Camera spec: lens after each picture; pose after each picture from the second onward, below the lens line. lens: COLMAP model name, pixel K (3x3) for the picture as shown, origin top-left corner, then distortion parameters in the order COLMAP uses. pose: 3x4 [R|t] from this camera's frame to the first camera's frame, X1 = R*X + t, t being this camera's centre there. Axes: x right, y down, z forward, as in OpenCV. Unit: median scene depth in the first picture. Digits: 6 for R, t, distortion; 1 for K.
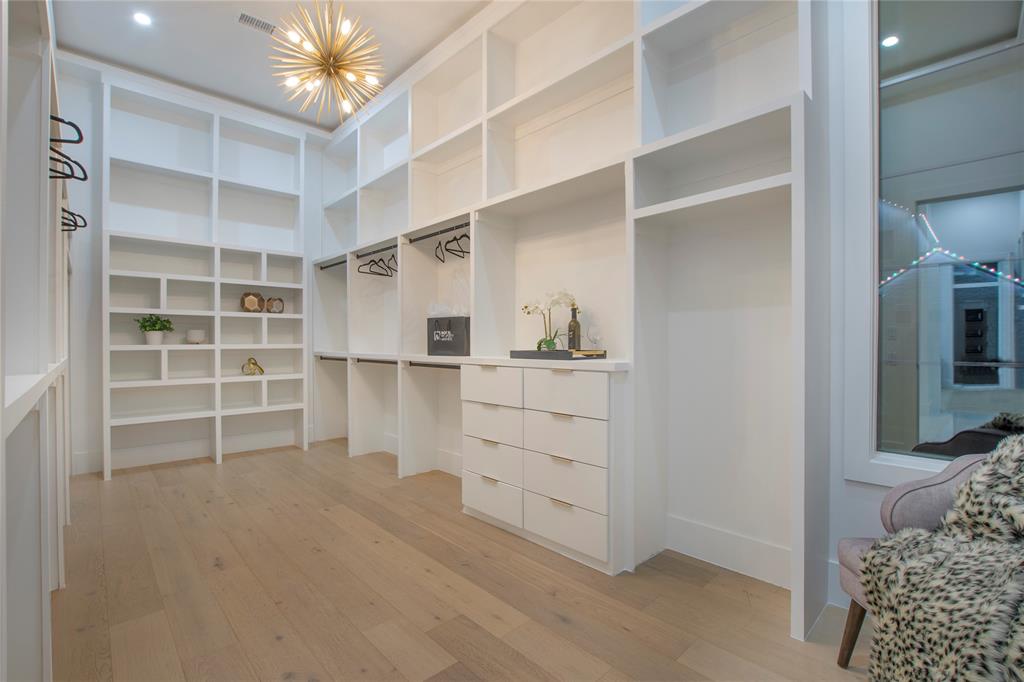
lens RADIAL K [[452.9, 0, 515.3], [0, 452.9, 341.5], [0, 0, 1]] dist [-0.002030, -0.000038]
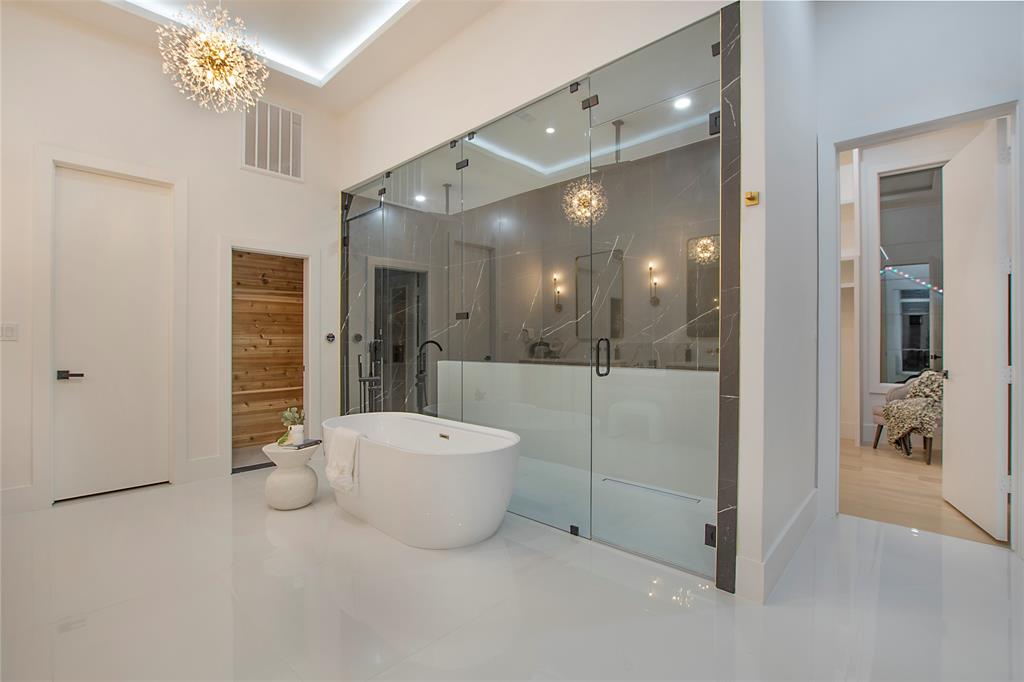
lens RADIAL K [[452.9, 0, 515.3], [0, 452.9, 341.5], [0, 0, 1]] dist [-0.002030, -0.000038]
pose [[0.997798, -0.002214, 0.066286, -1.709135], [0.002381, 0.999994, -0.002444, -0.002418], [-0.066280, 0.002596, 0.997798, -1.700735]]
